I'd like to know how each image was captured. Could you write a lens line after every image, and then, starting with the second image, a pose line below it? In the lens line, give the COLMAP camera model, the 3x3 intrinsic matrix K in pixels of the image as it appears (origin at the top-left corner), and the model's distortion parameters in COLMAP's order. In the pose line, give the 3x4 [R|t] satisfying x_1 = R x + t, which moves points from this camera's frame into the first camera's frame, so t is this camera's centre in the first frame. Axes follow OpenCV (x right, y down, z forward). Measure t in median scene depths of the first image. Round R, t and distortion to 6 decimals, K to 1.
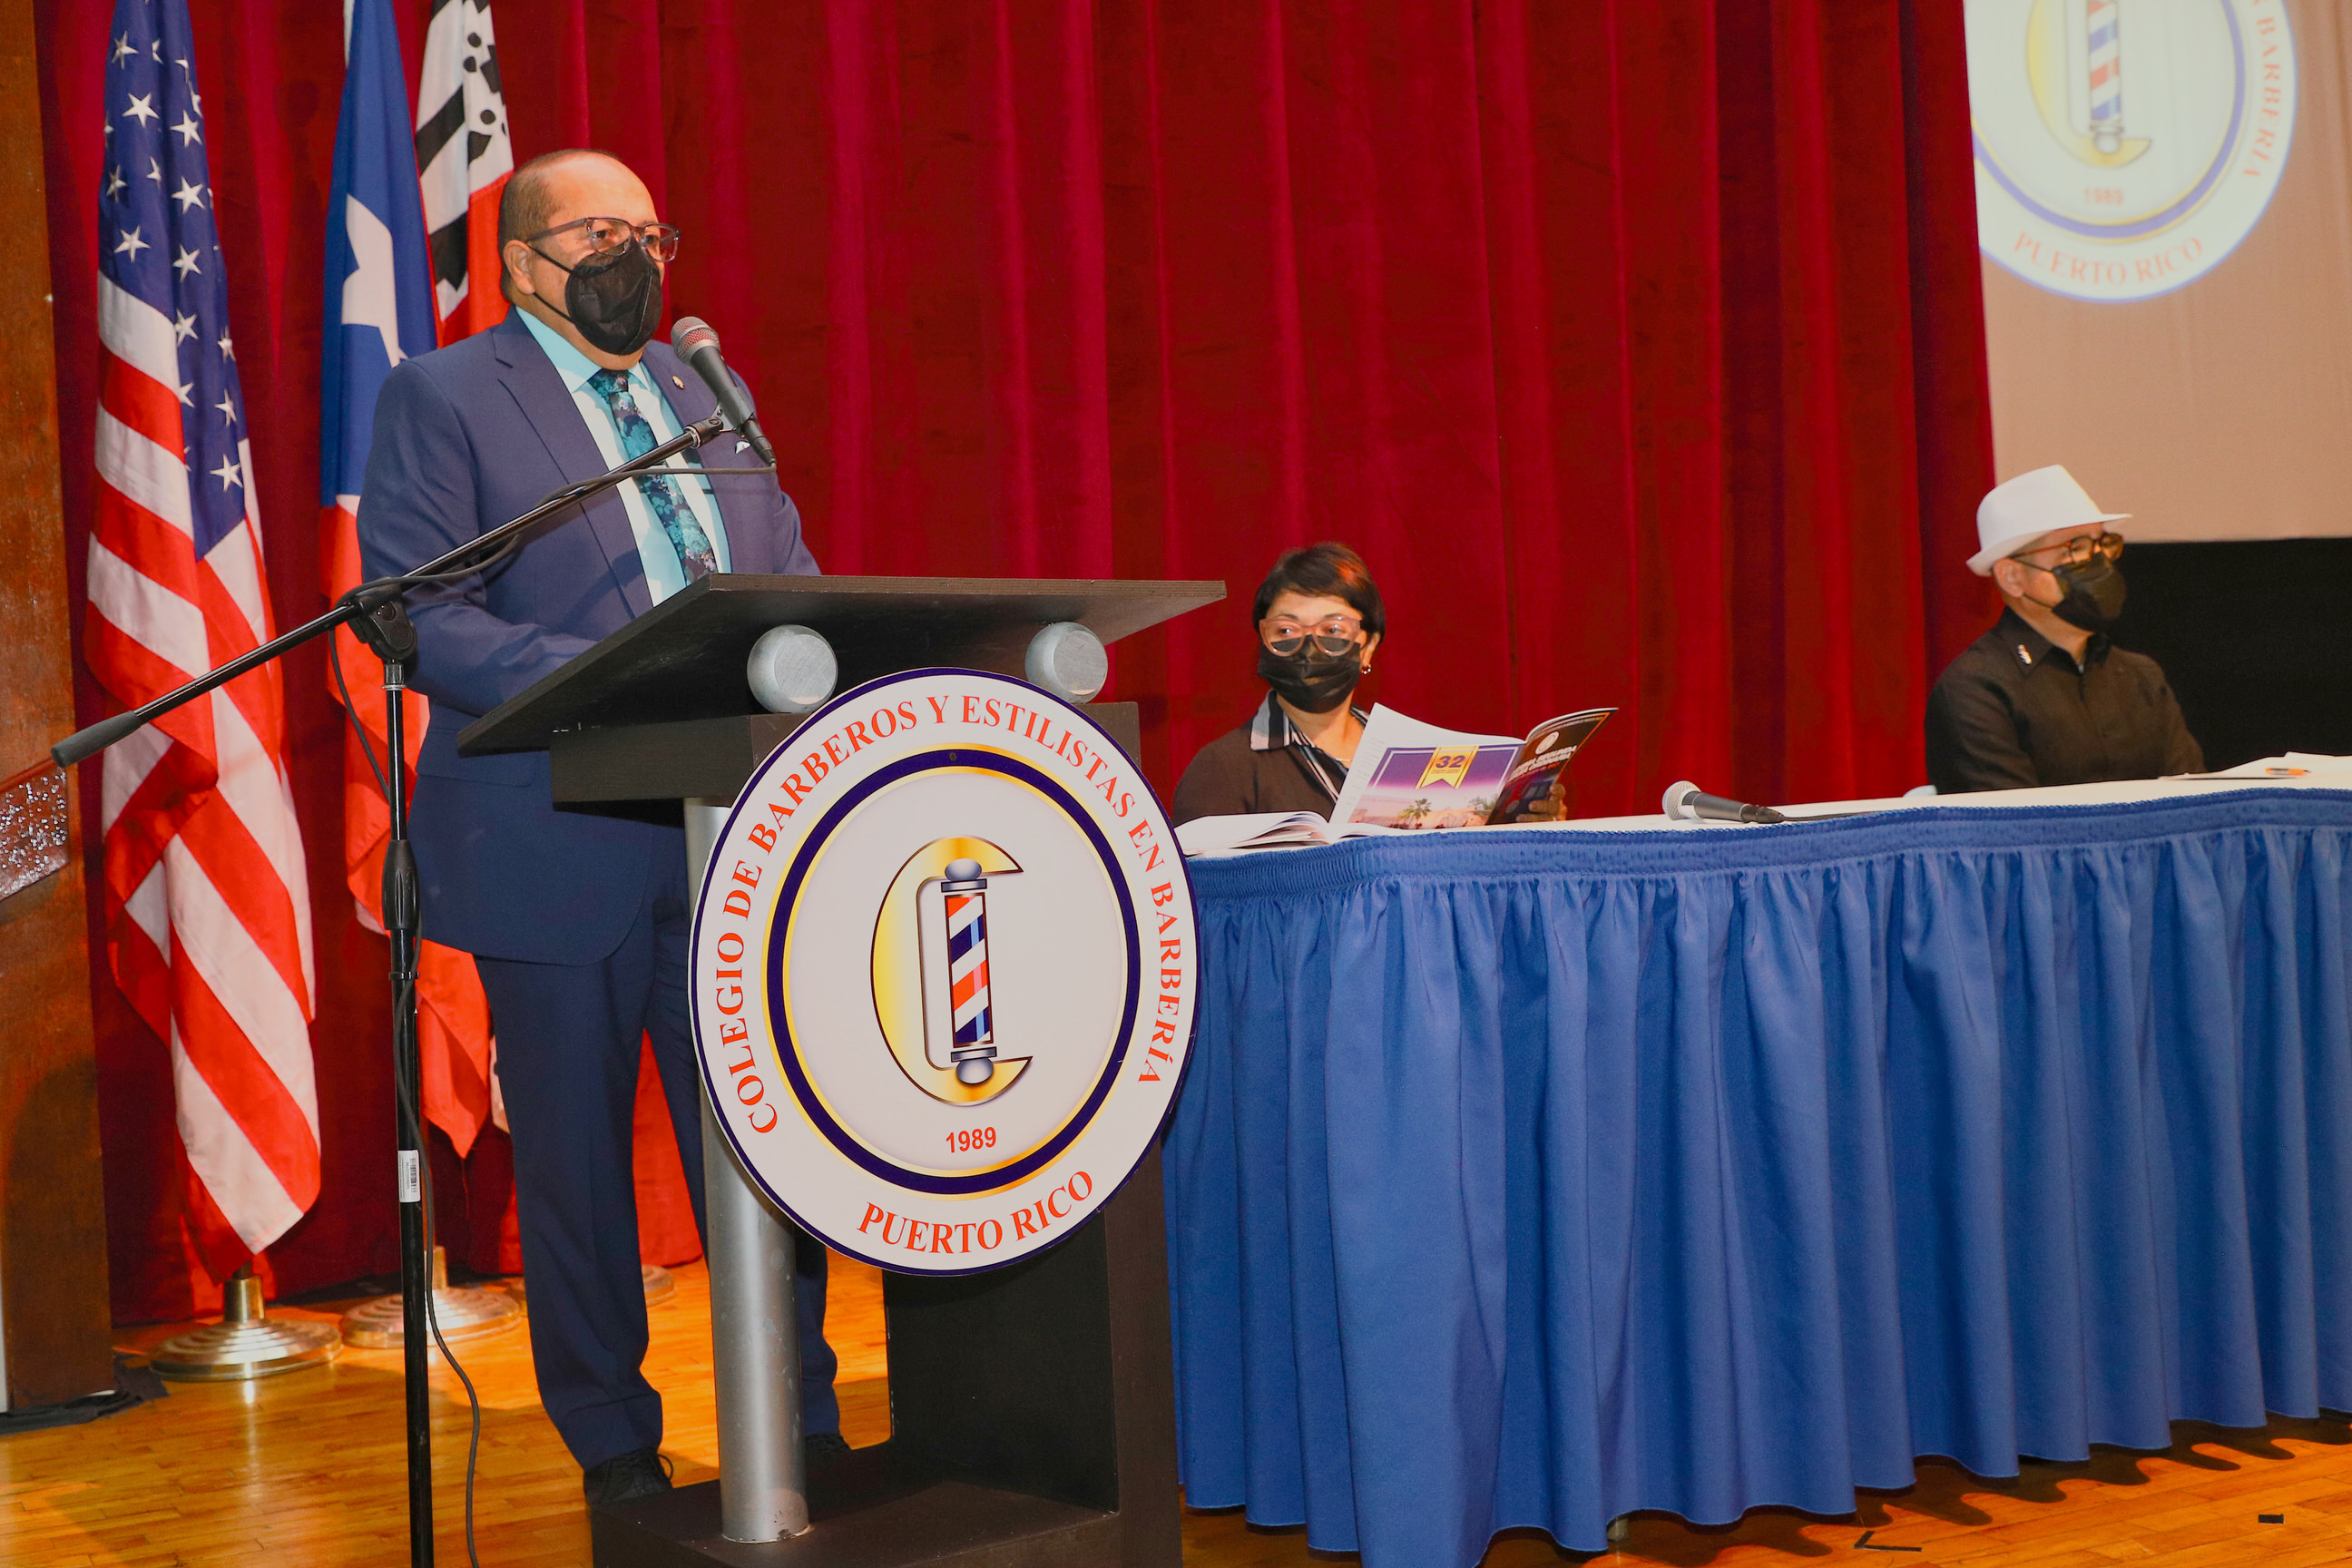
lens RADIAL K [[2915.6, 0, 1153.9], [0, 2915.6, 780.2], [0, 0, 1]] dist [0.004111, 0.000000]
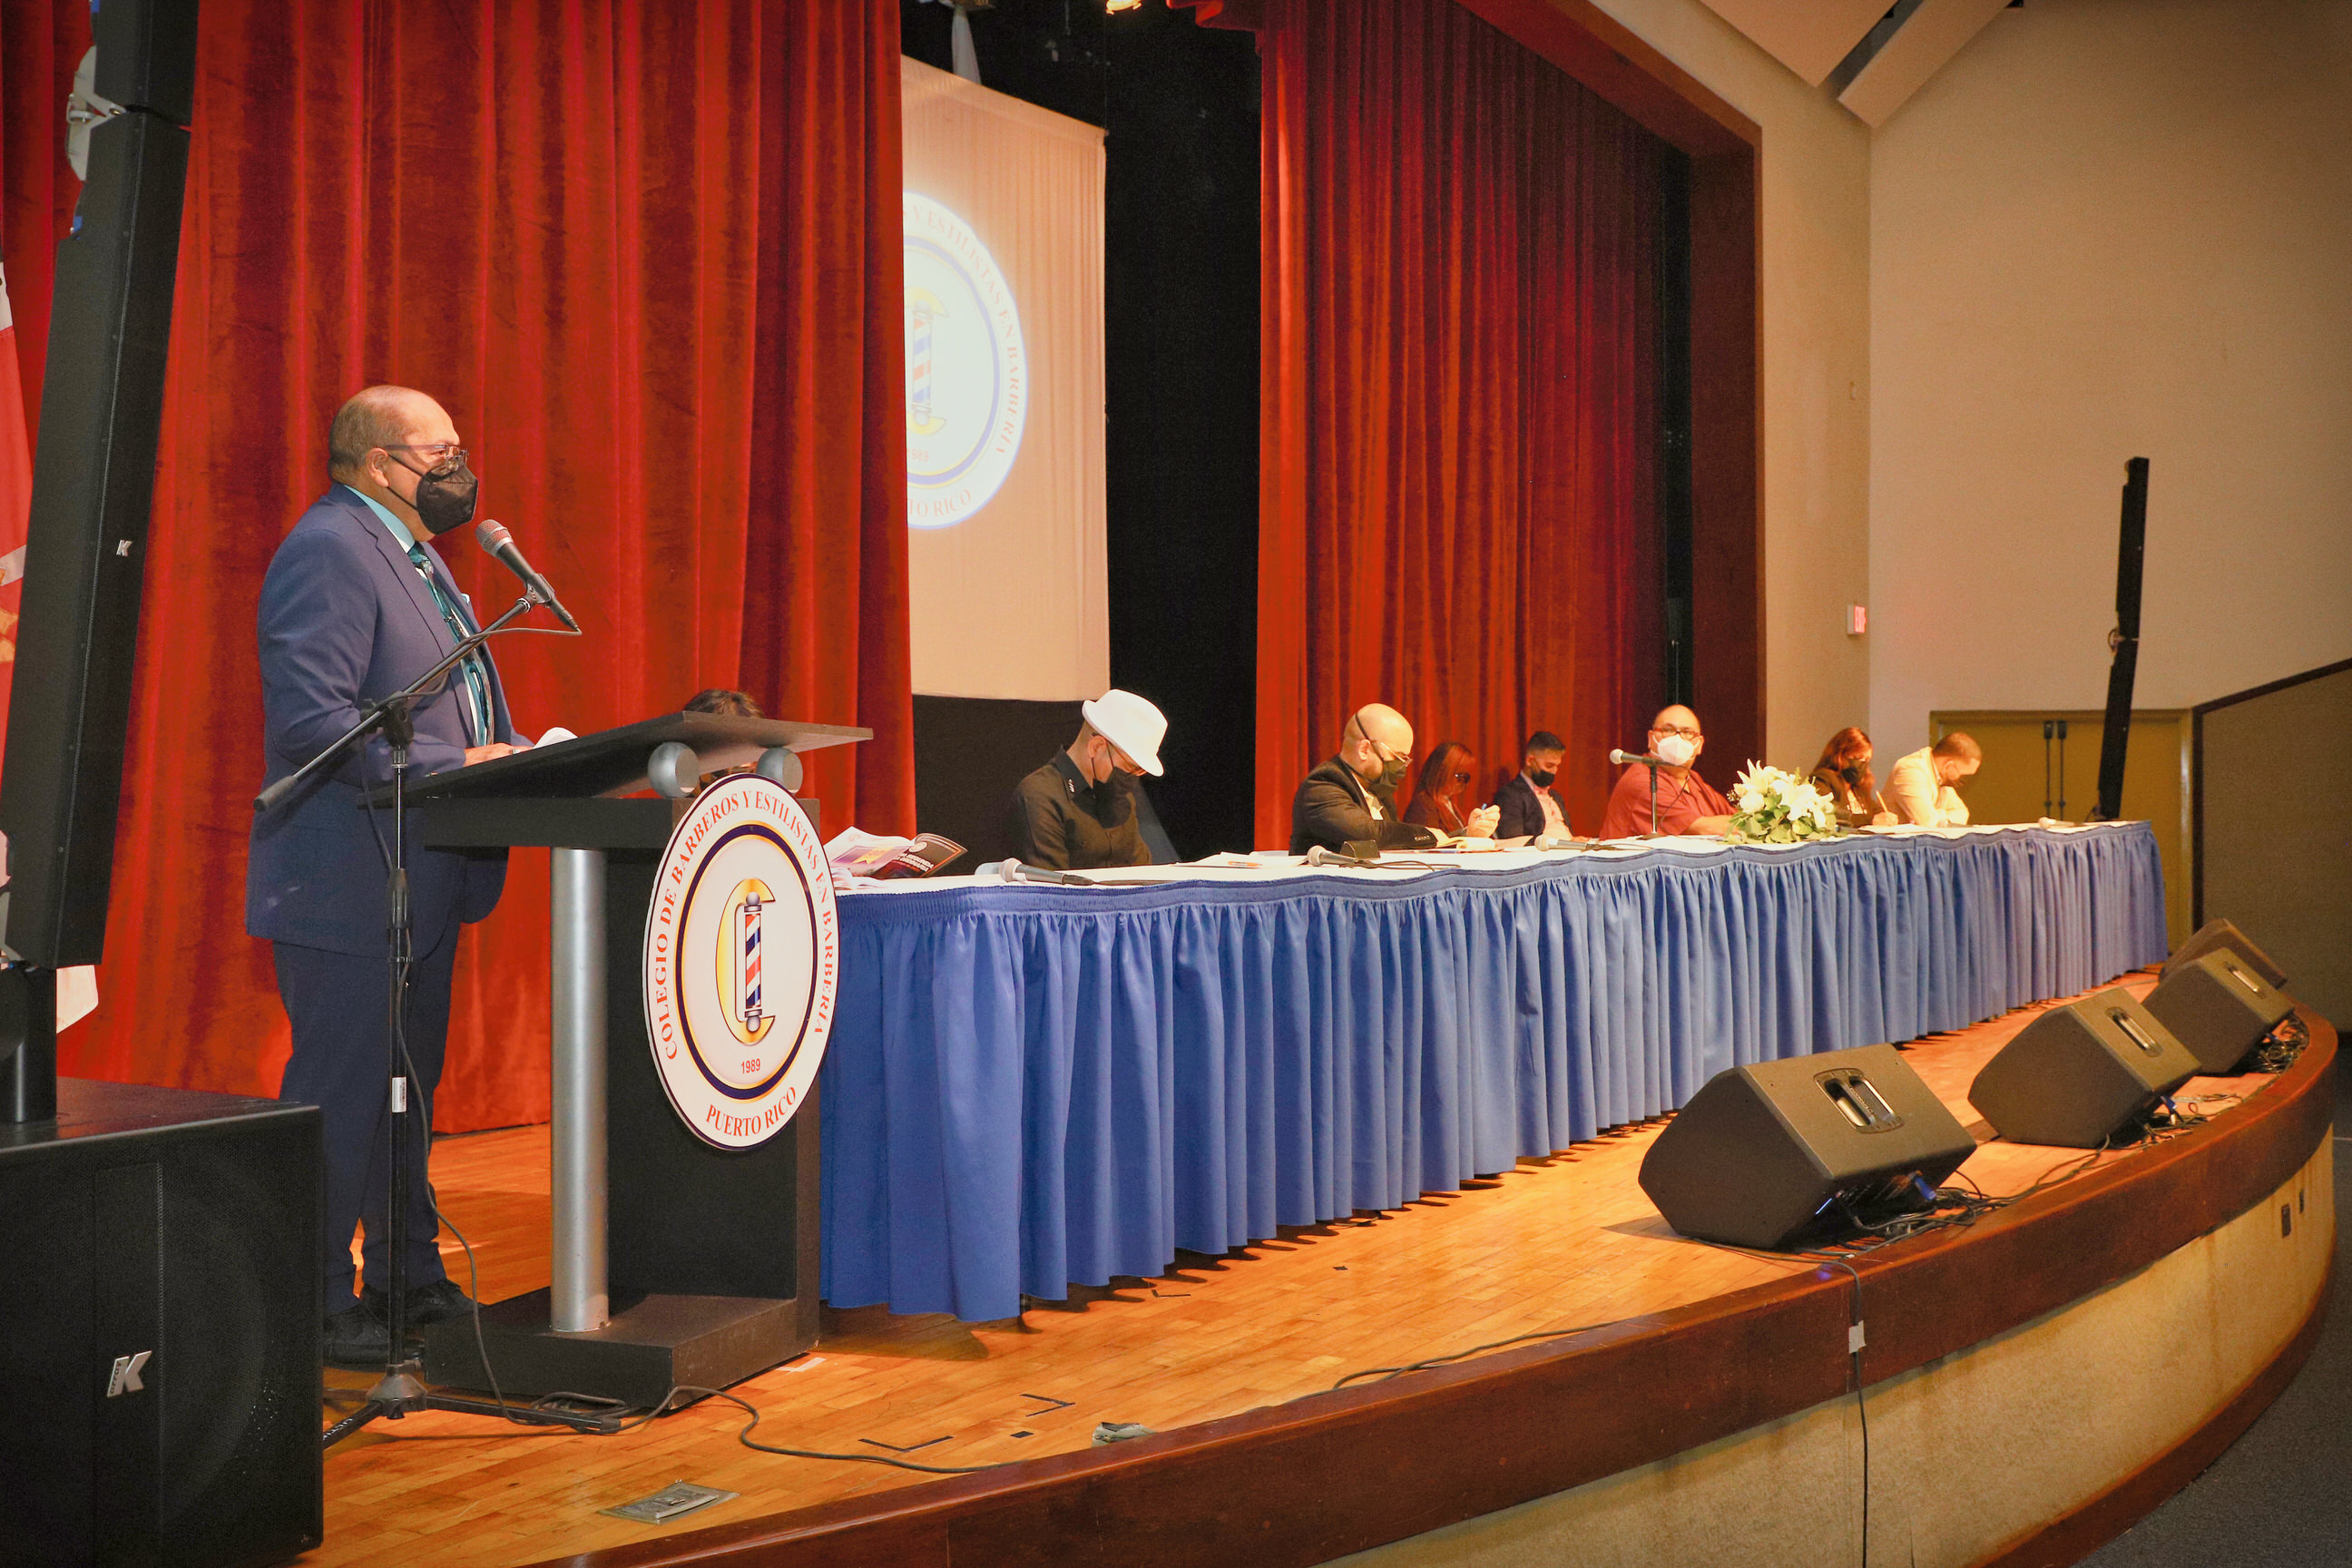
lens RADIAL K [[2537.2, 0, 1276.4], [0, 2537.2, 788.1], [0, 0, 1]] dist [0.019407, 0.000000]
pose [[0.813927, 0.053403, 0.578508, -0.608774], [-0.038888, 0.998541, -0.037463, 0.010196], [-0.579665, 0.007995, 0.814816, -0.298382]]
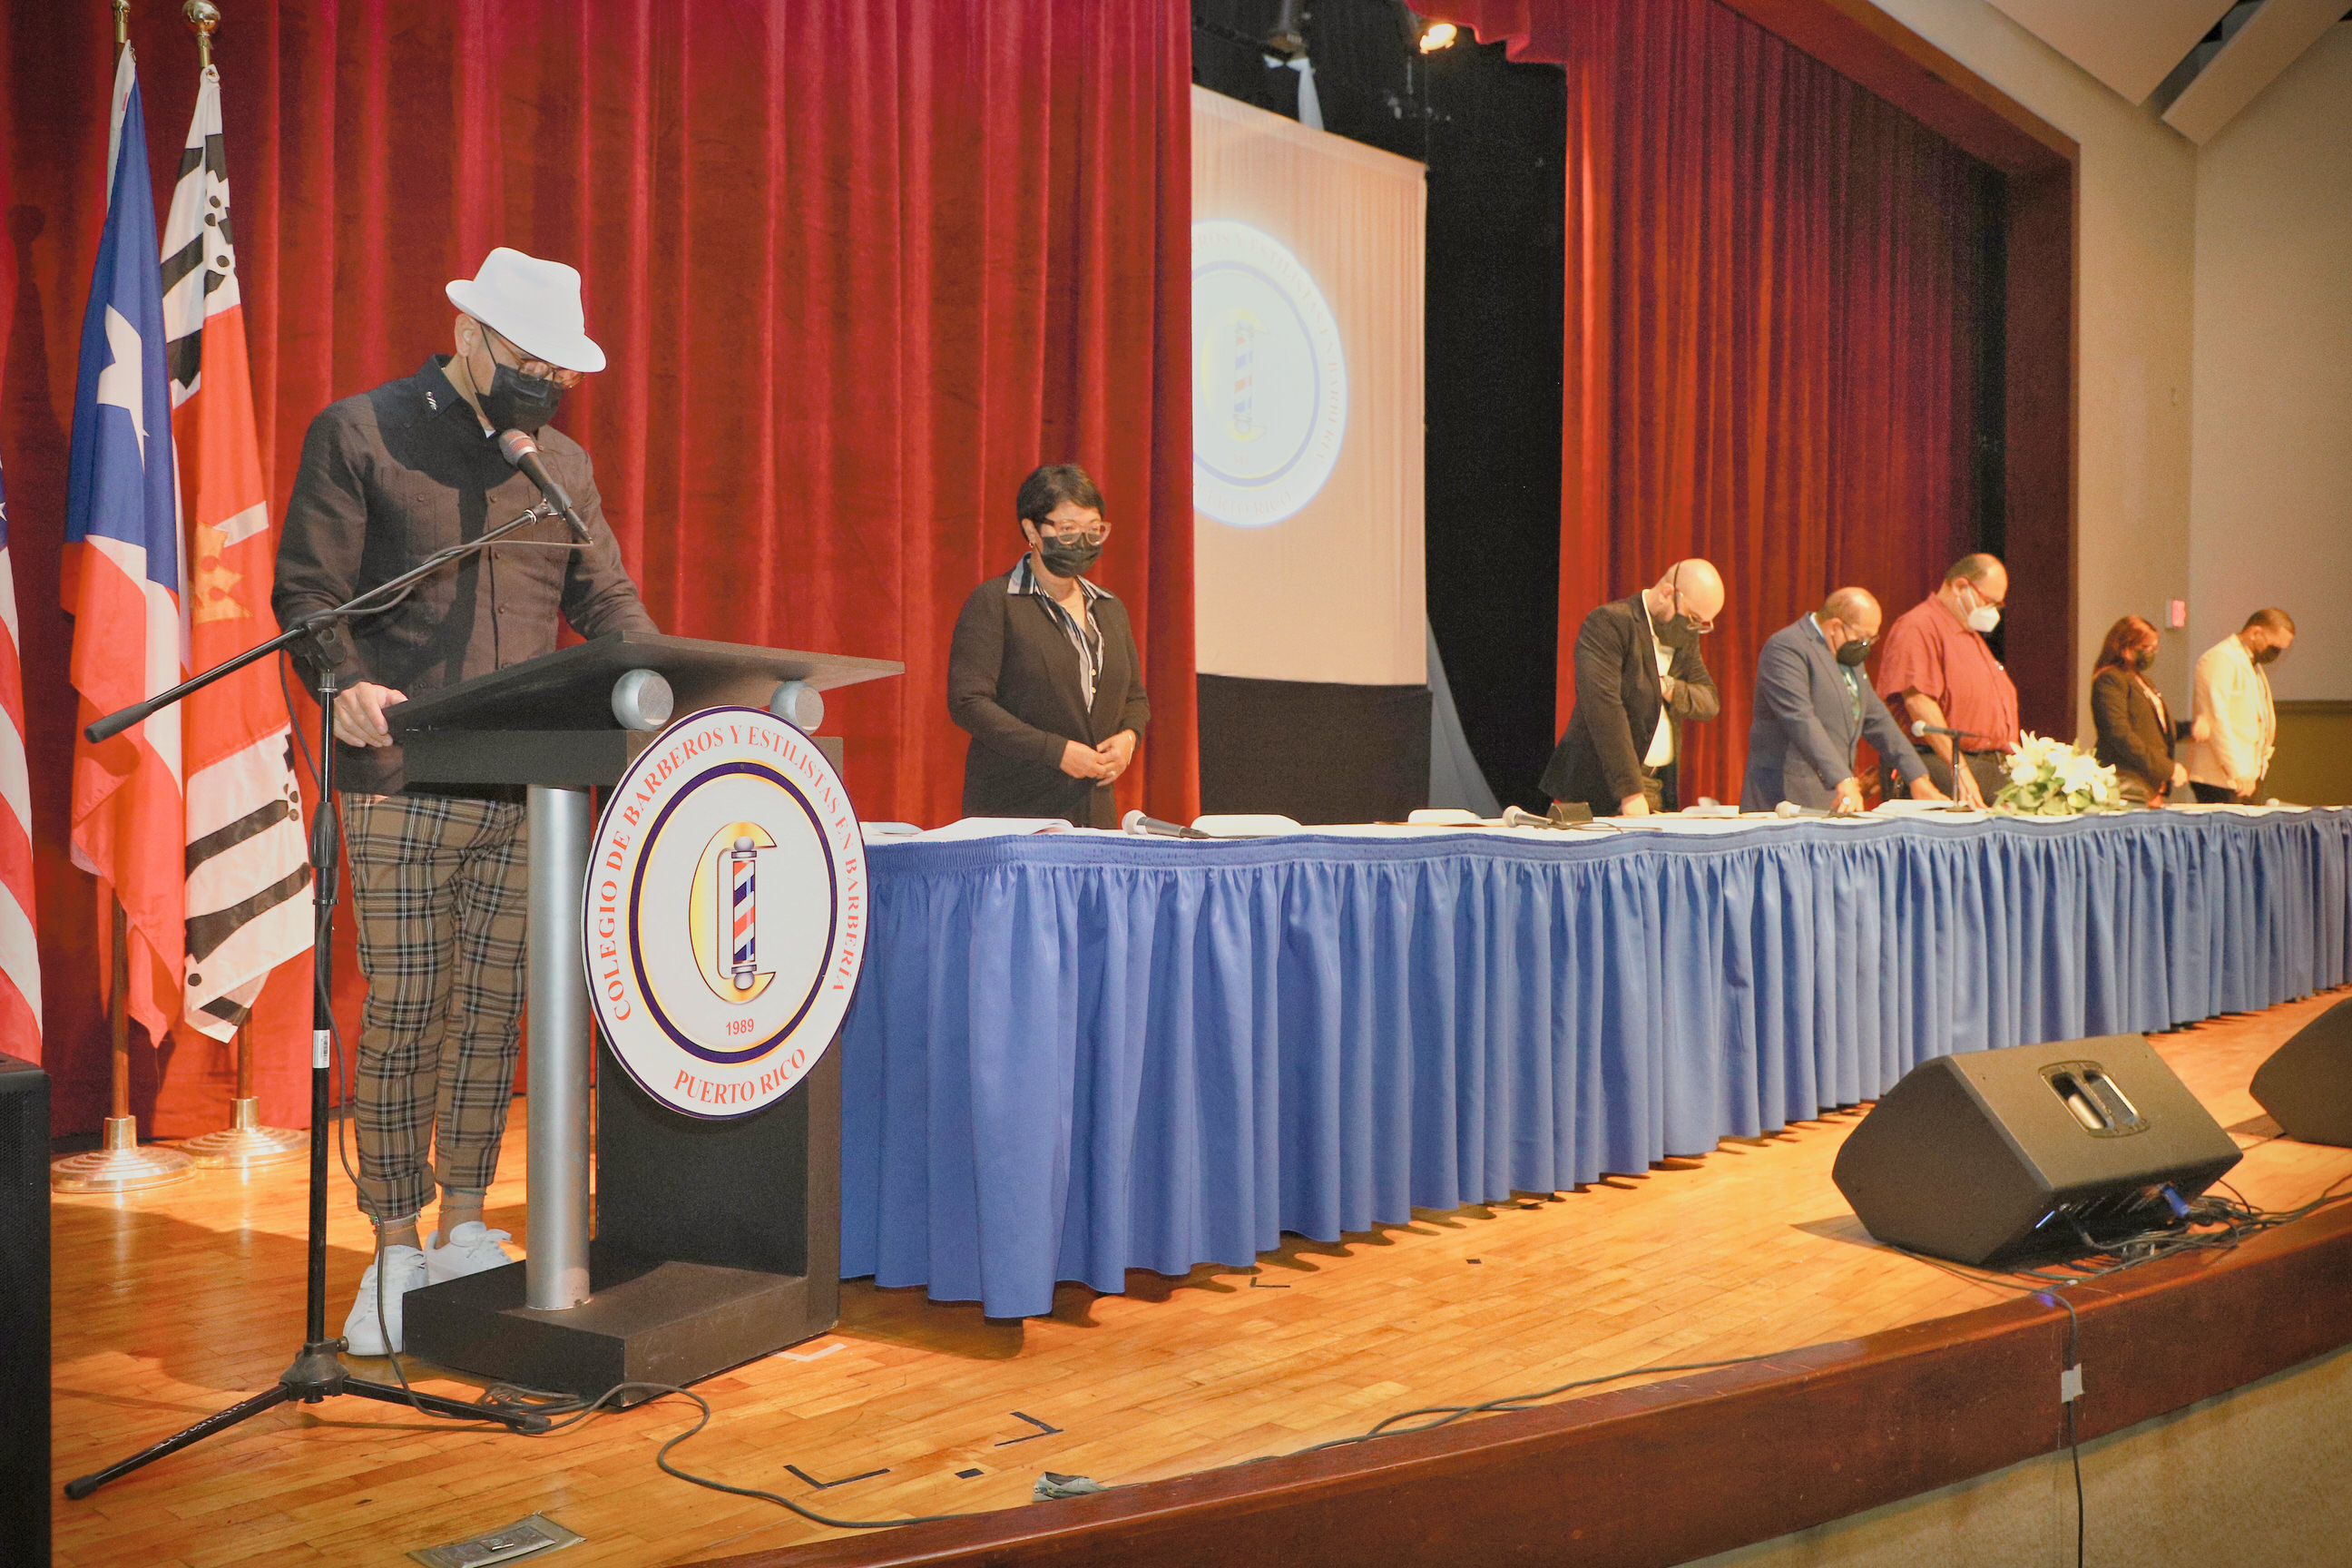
lens RADIAL K [[1997.4, 0, 1223.4], [0, 1997.4, 803.4], [0, 0, 1]] dist [0.018136, -0.008452]
pose [[0.924623, 0.055371, 0.376837, -0.209985], [-0.053499, 0.998449, -0.015443, 0.012145], [-0.377107, -0.005882, 0.926151, -0.025357]]
